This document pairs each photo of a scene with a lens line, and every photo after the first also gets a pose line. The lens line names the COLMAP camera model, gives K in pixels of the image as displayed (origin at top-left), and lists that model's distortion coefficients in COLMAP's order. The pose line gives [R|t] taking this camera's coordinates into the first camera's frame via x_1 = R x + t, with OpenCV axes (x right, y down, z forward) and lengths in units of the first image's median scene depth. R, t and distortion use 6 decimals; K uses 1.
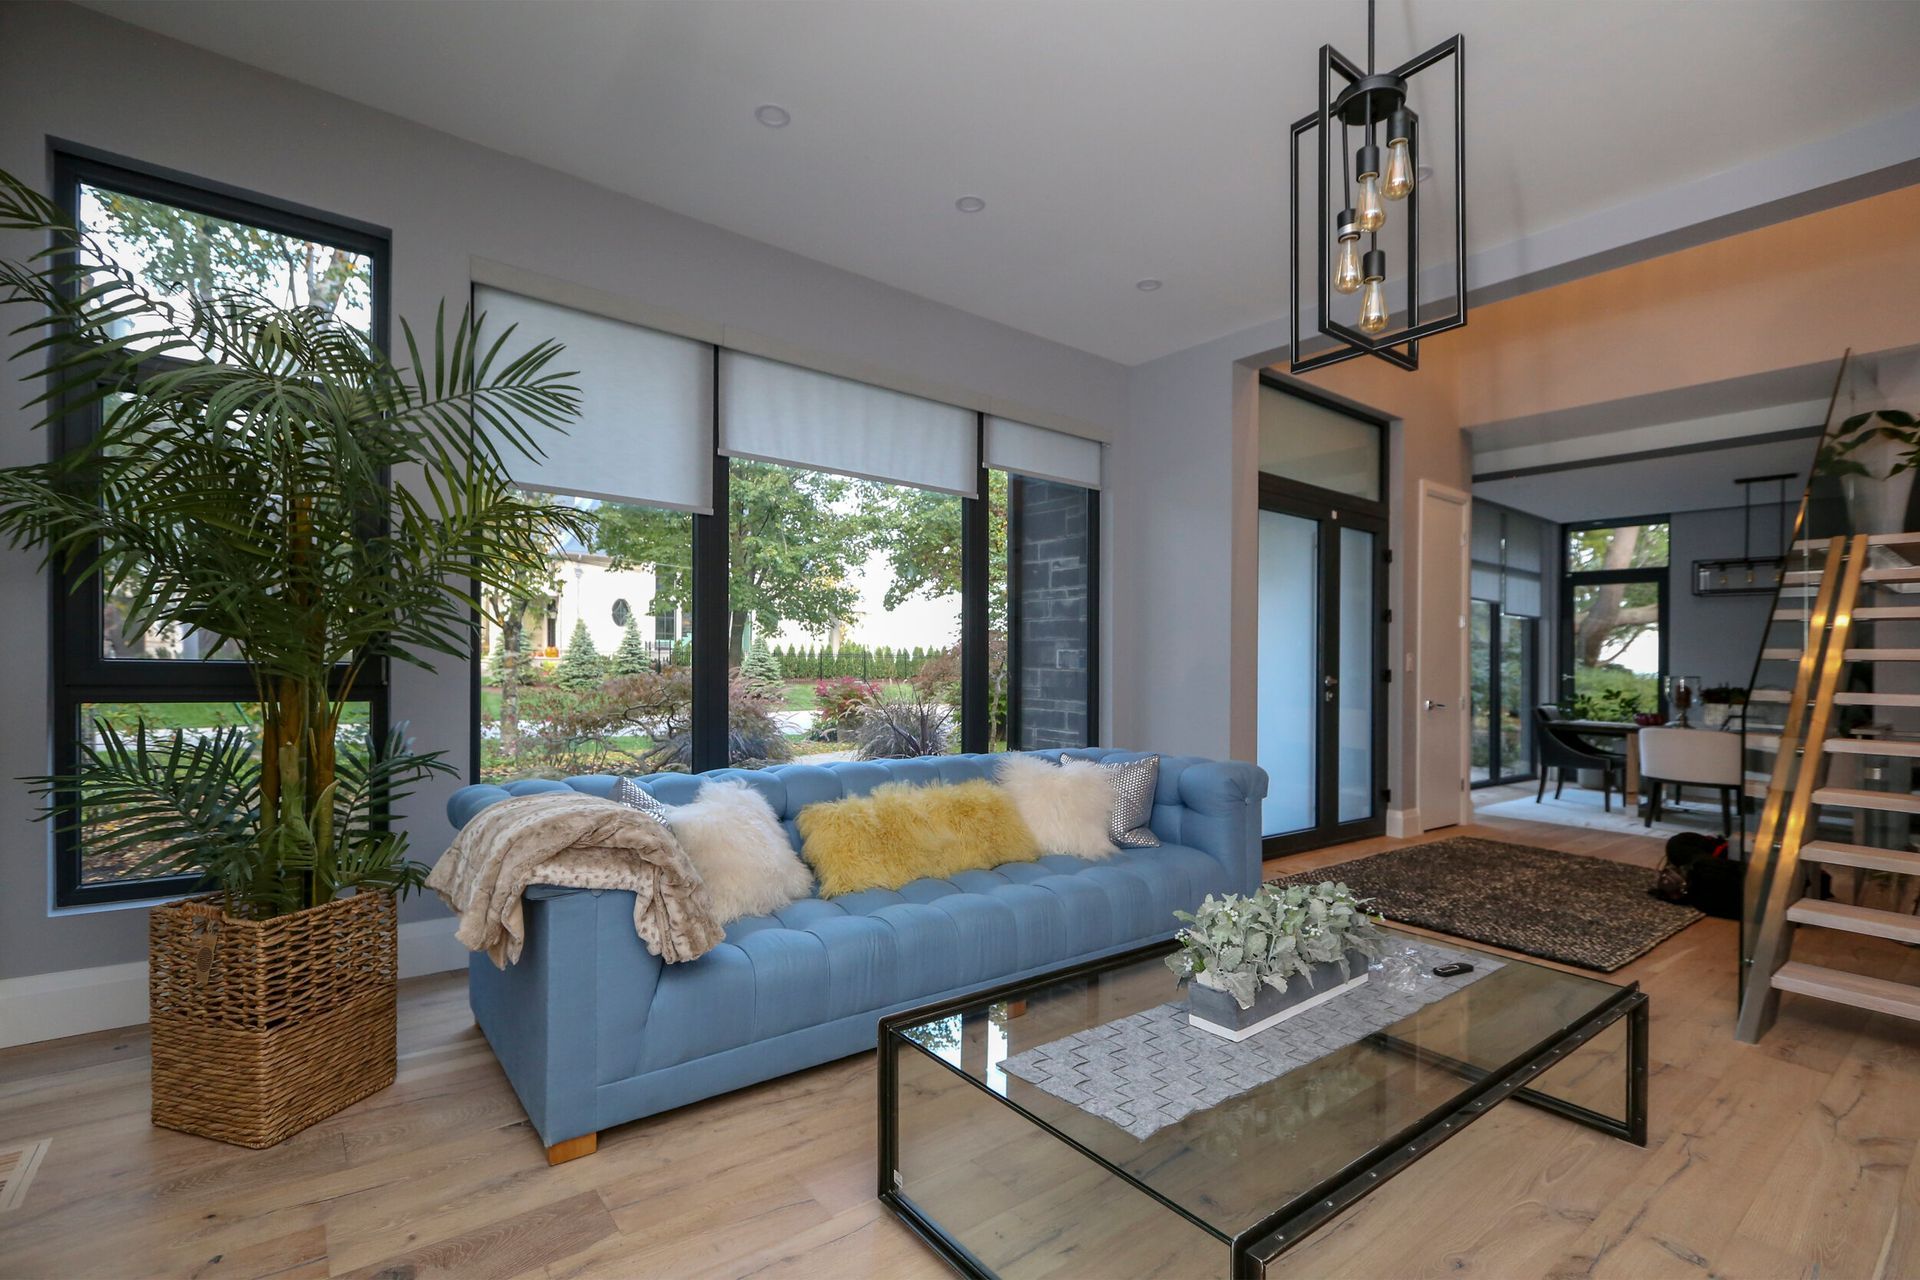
lens RADIAL K [[861.9, 0, 957.4], [0, 861.9, 667.0], [0, 0, 1]] dist [0.000145, 0.000031]
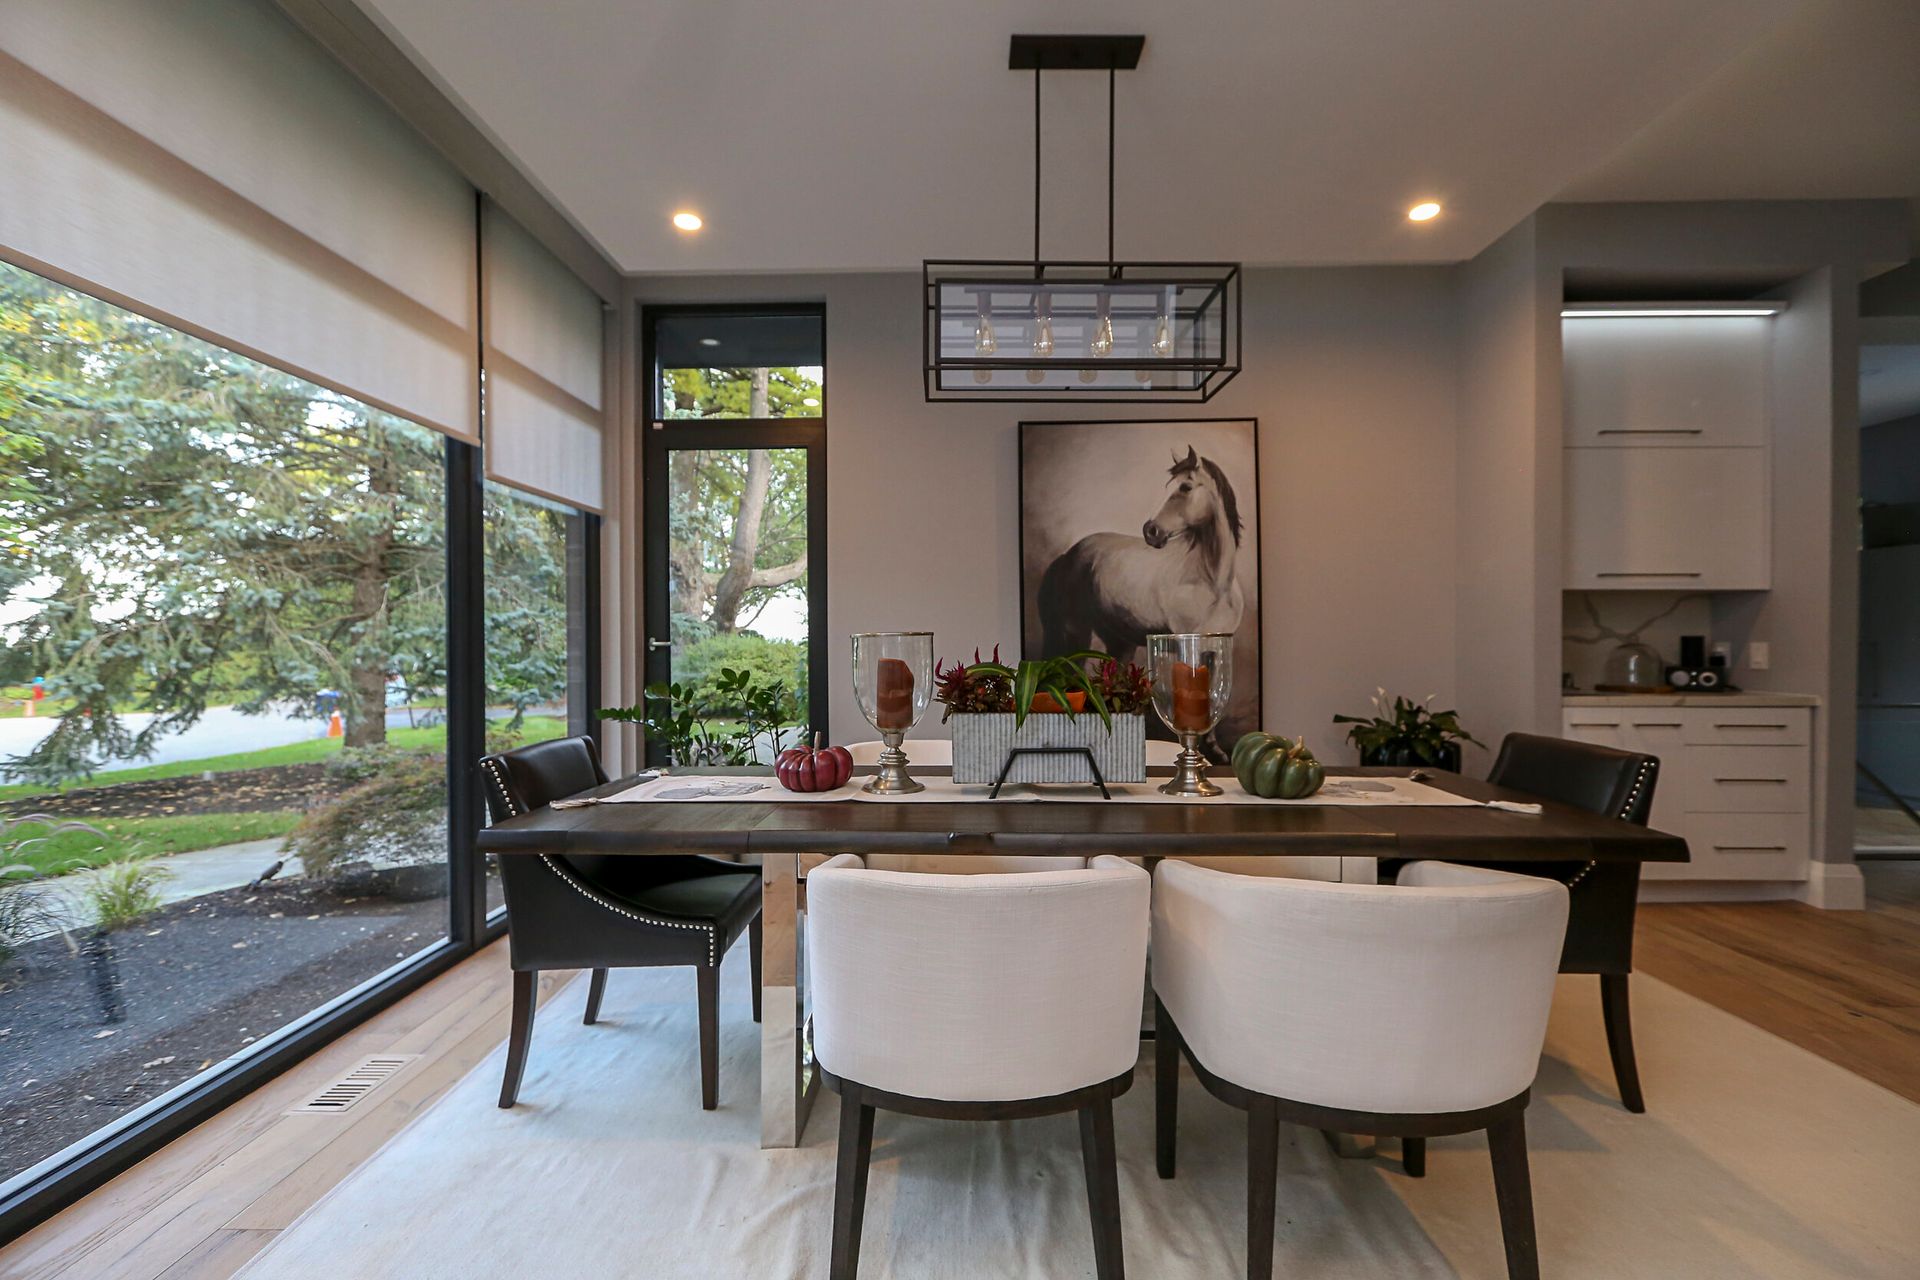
lens RADIAL K [[864.5, 0, 960.0], [0, 864.5, 640.0], [0, 0, 1]] dist [-0.005463, -0.000643]
pose [[0.630321, -0.012721, 0.776230, 0.442522], [0.008916, 0.999918, 0.009147, 0.007744], [-0.776283, 0.001155, 0.630383, 0.569762]]
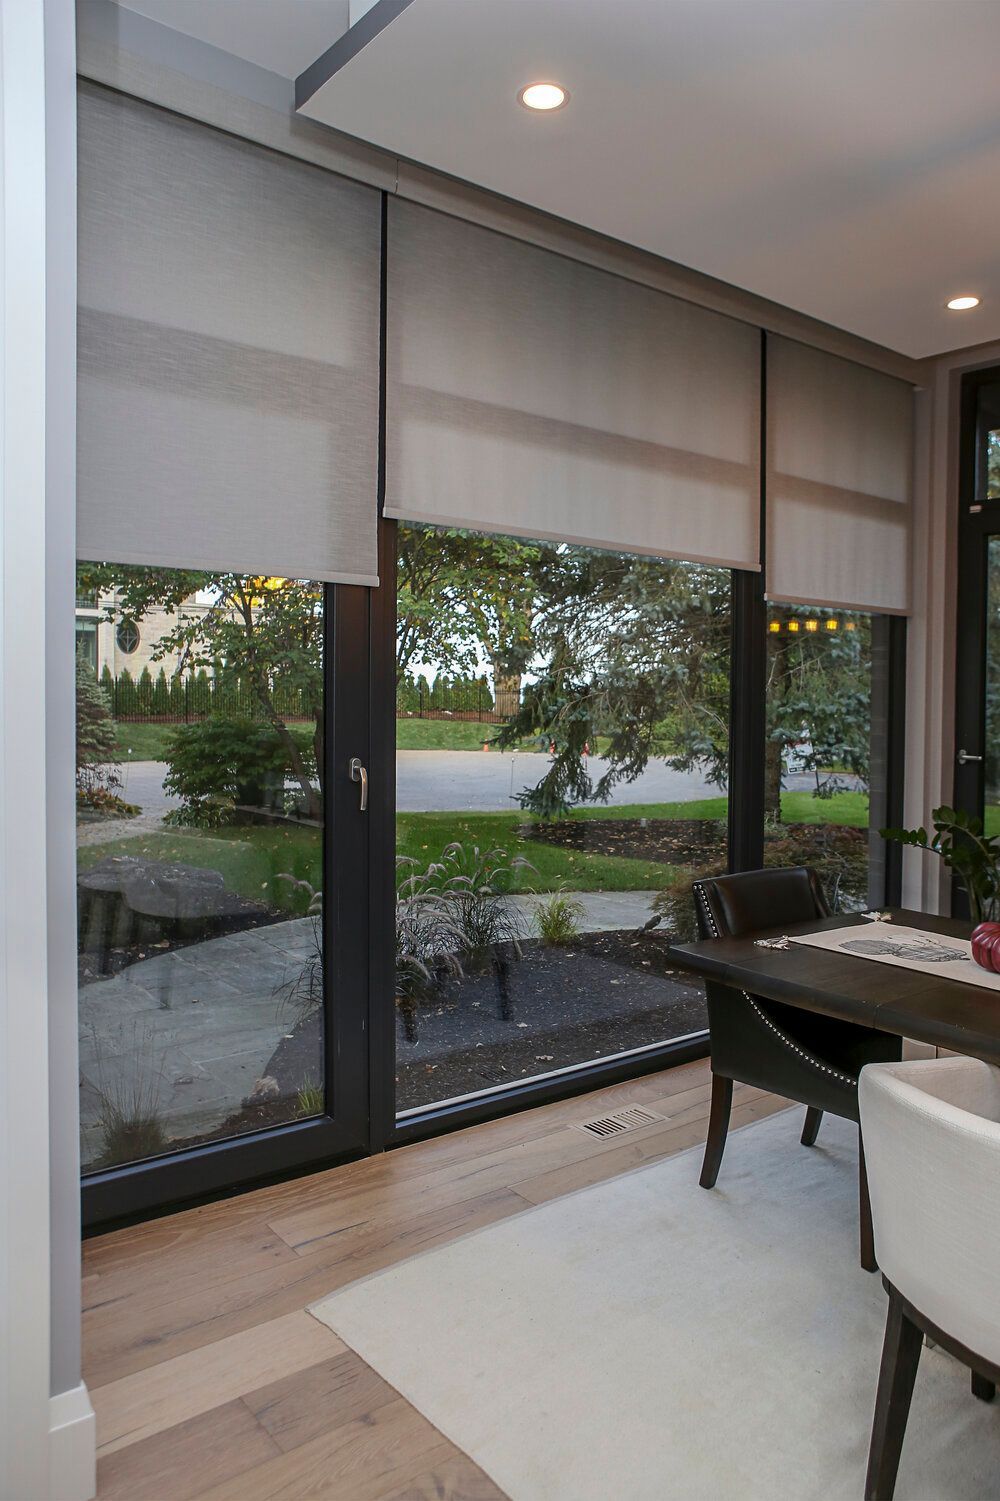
lens RADIAL K [[1042.8, 0, 500.0], [0, 1042.8, 750.5], [0, 0, 1]] dist [-0.045708, 0.001533]
pose [[0.999821, 0.018730, 0.002518, 0.481980], [-0.018854, 0.997739, 0.064507, -0.019672], [-0.001304, -0.064542, 0.997914, 0.499724]]
